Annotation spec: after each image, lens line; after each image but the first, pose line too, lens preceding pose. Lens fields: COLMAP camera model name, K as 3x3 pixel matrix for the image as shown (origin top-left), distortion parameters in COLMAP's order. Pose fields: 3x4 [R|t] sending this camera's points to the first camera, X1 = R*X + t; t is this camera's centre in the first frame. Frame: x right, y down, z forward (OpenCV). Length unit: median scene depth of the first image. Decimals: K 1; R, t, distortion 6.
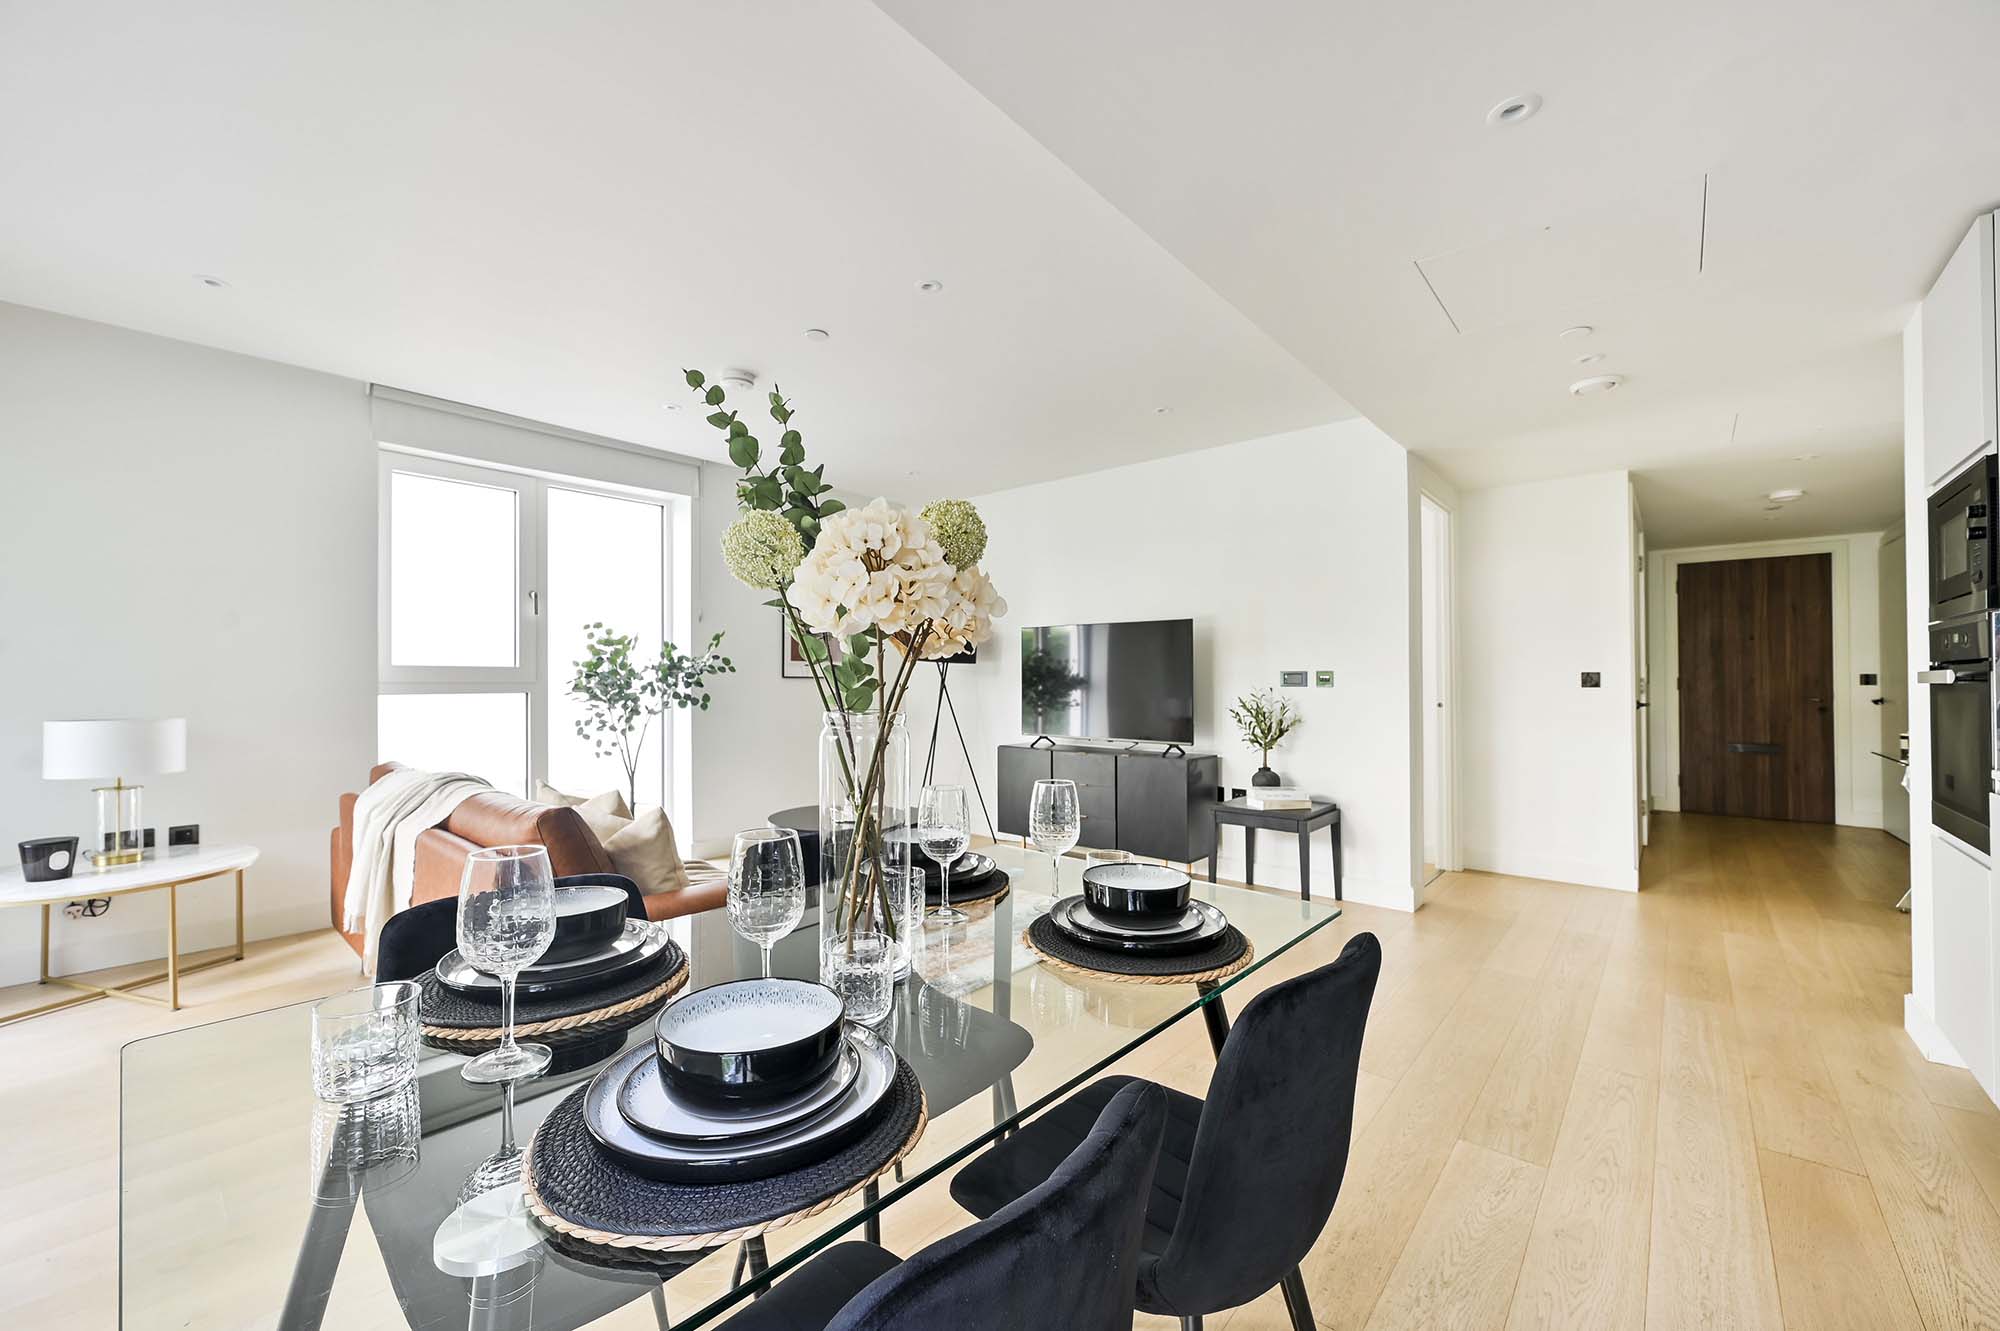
lens RADIAL K [[745.9, 0, 1020.8], [0, 745.9, 662.6], [0, 0, 1]] dist [0.001544, -0.000028]
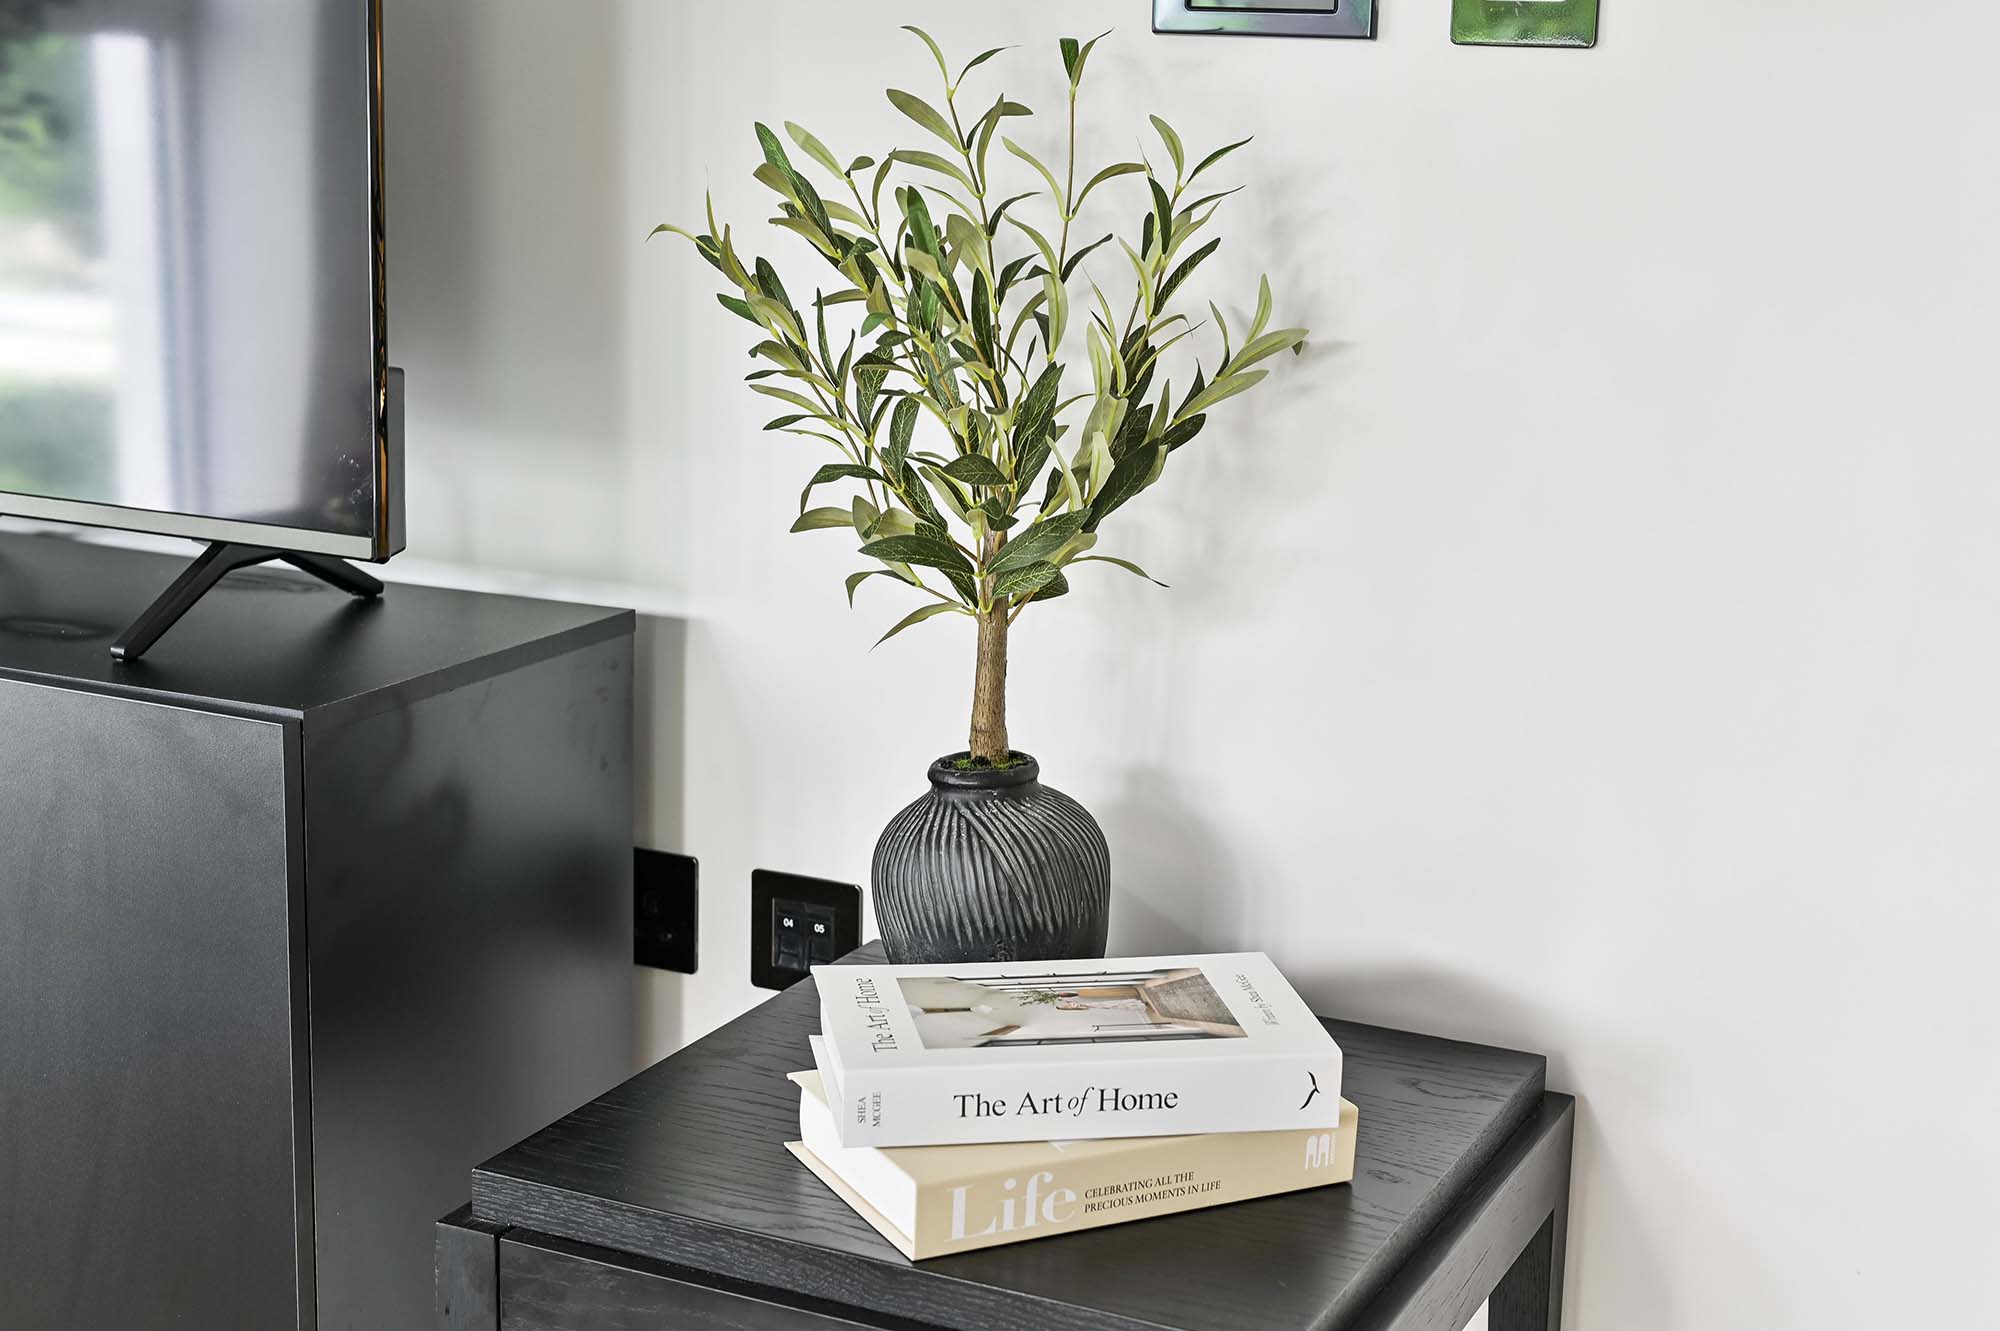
lens RADIAL K [[2935.3, 0, 1003.2], [0, 2935.3, 668.8], [0, 0, 1]] dist [0.026490, 0.000000]
pose [[0.967224, -0.031066, 0.252015, 0.210710], [-0.030549, 0.971043, 0.236945, 0.021203], [-0.252079, -0.236877, 0.938267, 0.565785]]
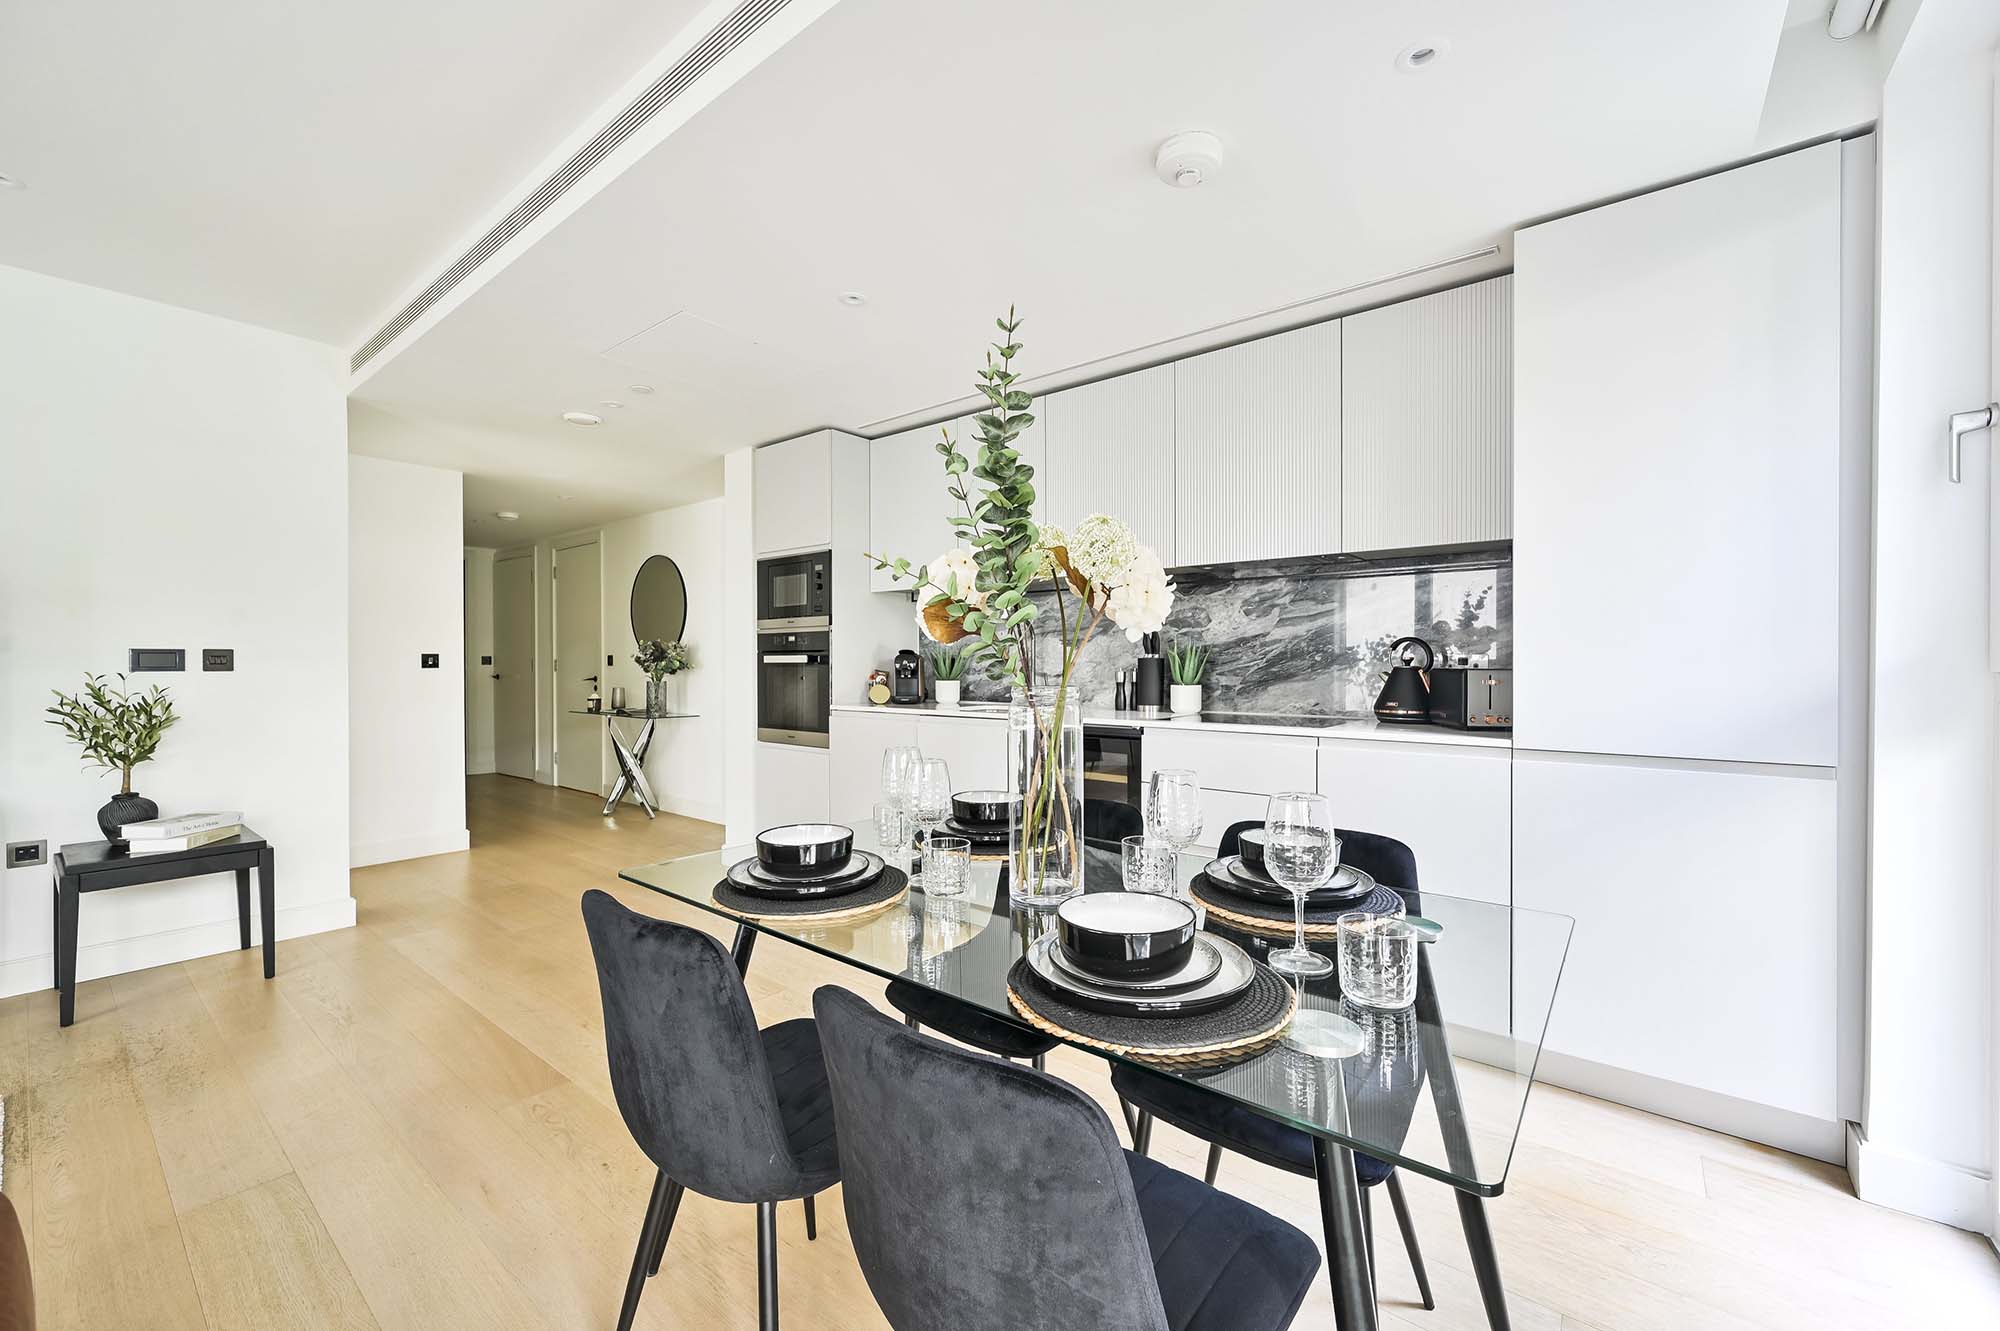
lens RADIAL K [[788.2, 0, 998.4], [0, 788.2, 673.0], [0, 0, 1]] dist [0.000110, 0.000916]
pose [[-0.036263, -0.016875, 0.999200, -0.386707], [-0.020476, 0.999660, 0.016140, 0.005665], [-0.999132, -0.019874, -0.036596, 0.244987]]
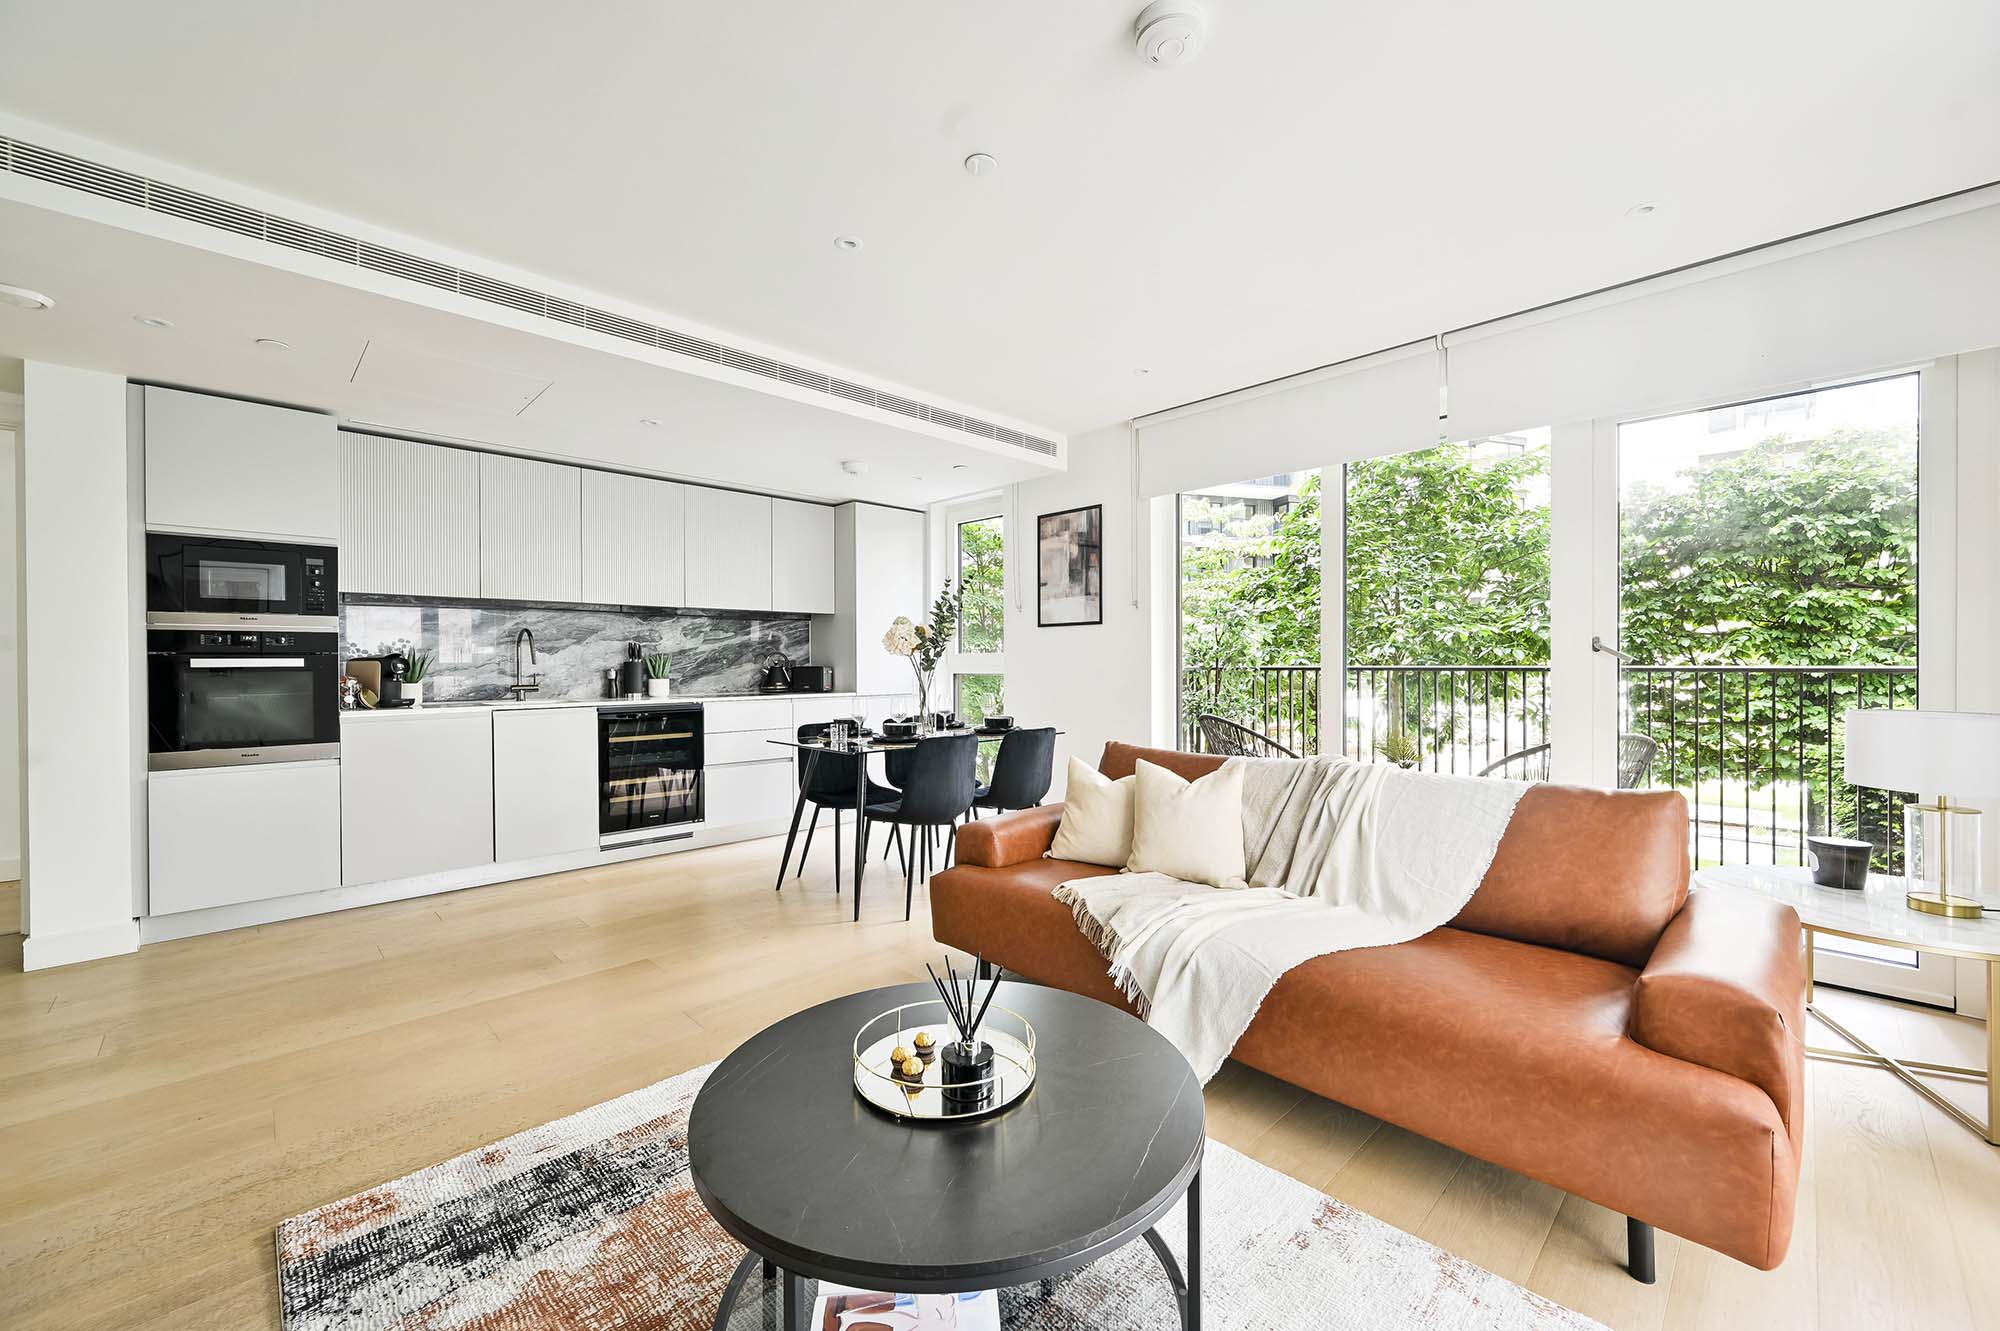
lens RADIAL K [[788.2, 0, 998.7], [0, 788.2, 669.1], [0, 0, 1]] dist [0.000110, 0.000916]
pose [[-0.996000, 0.001978, 0.089327, -0.254095], [0.000811, 0.999914, -0.013098, 0.027501], [-0.089345, -0.012974, -0.995916, 1.211163]]
